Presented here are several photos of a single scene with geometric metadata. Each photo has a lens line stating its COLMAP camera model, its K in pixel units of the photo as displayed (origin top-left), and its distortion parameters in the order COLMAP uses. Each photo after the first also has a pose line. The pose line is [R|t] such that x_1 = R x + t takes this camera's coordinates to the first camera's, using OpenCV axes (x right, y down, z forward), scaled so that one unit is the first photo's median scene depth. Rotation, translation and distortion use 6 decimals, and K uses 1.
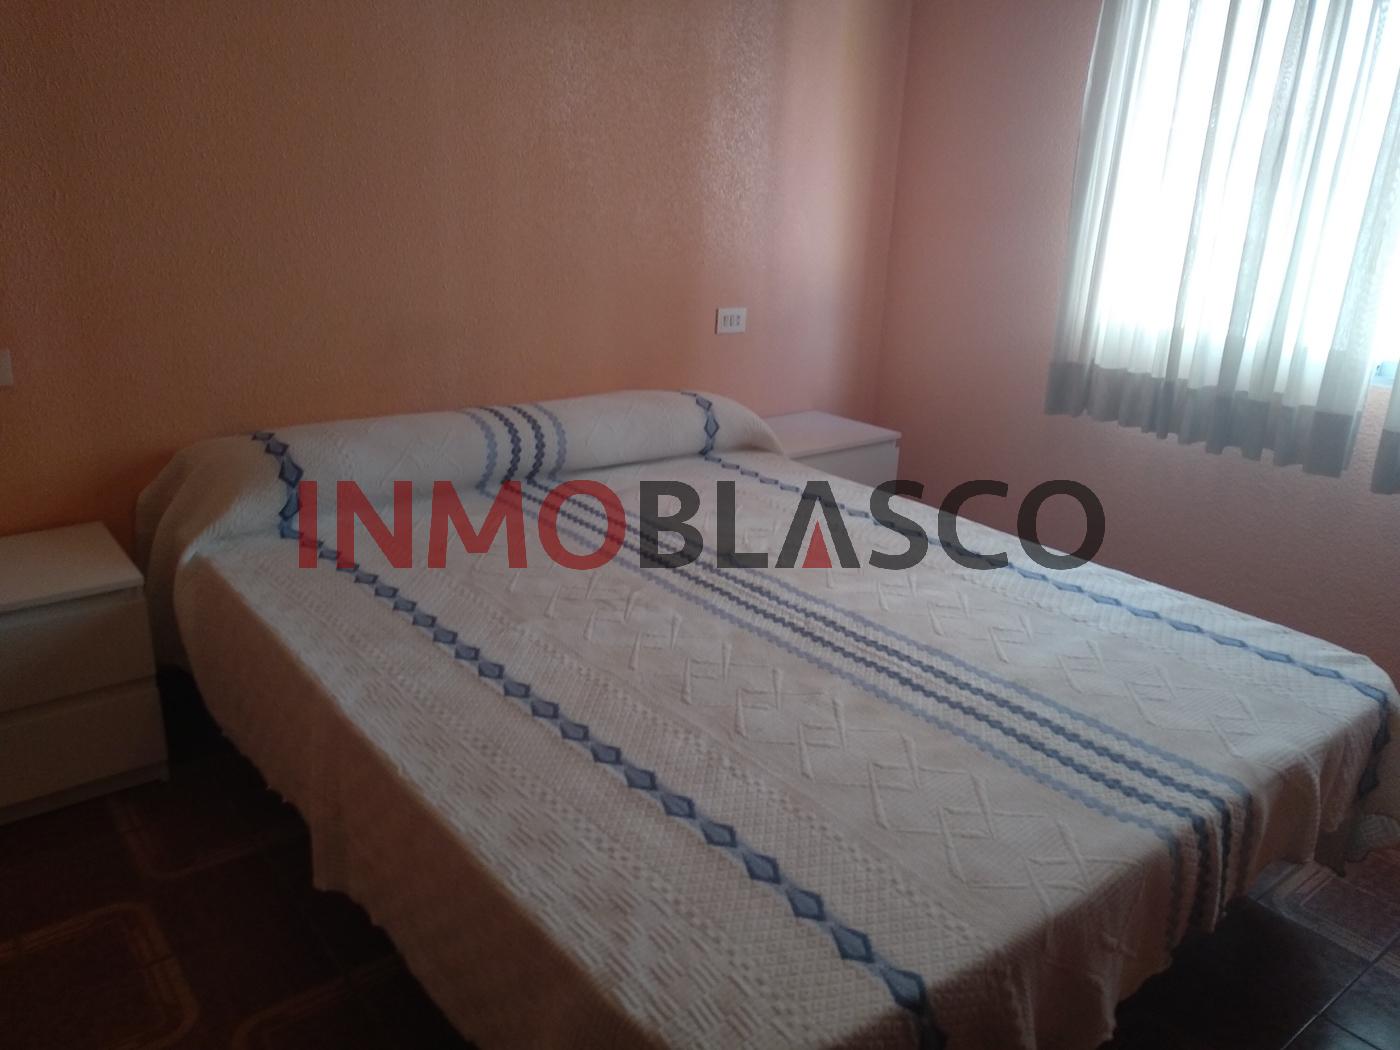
lens RADIAL K [[1080.5, 0, 700.0], [0, 1080.5, 525.0], [0, 0, 1]] dist [-0.002565, 0.000364]
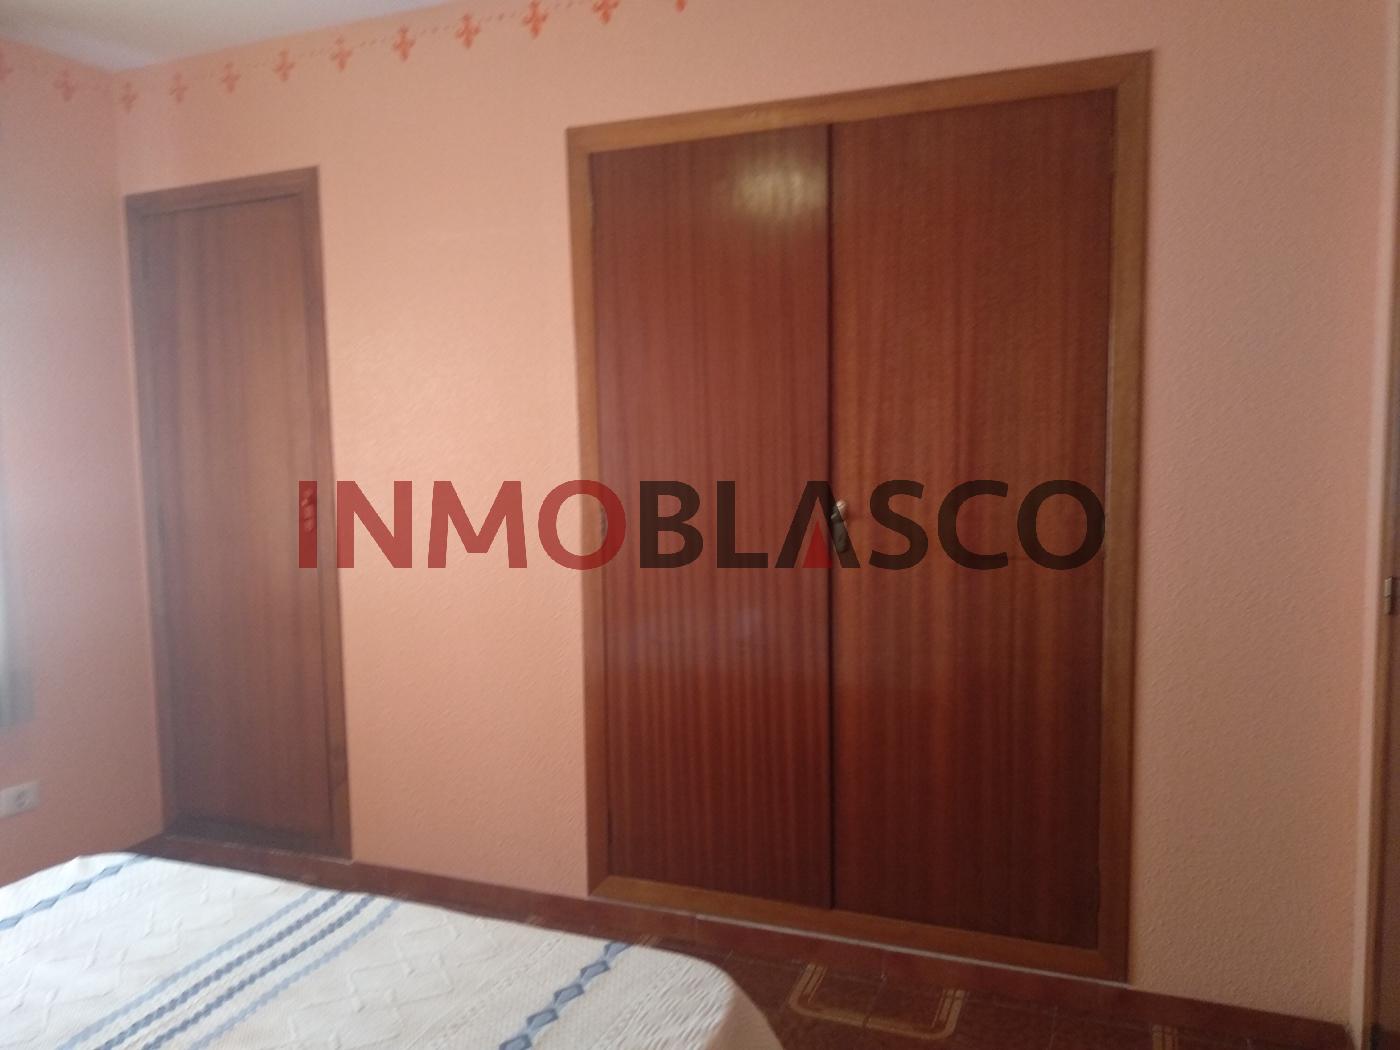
lens RADIAL K [[1080.5, 0, 700.0], [0, 1080.5, 525.0], [0, 0, 1]] dist [-0.002565, 0.000364]
pose [[-0.474757, -0.115459, 0.872511, -0.914238], [0.306738, 0.907495, 0.286993, -0.441484], [-0.824935, 0.403884, -0.395424, 0.946502]]
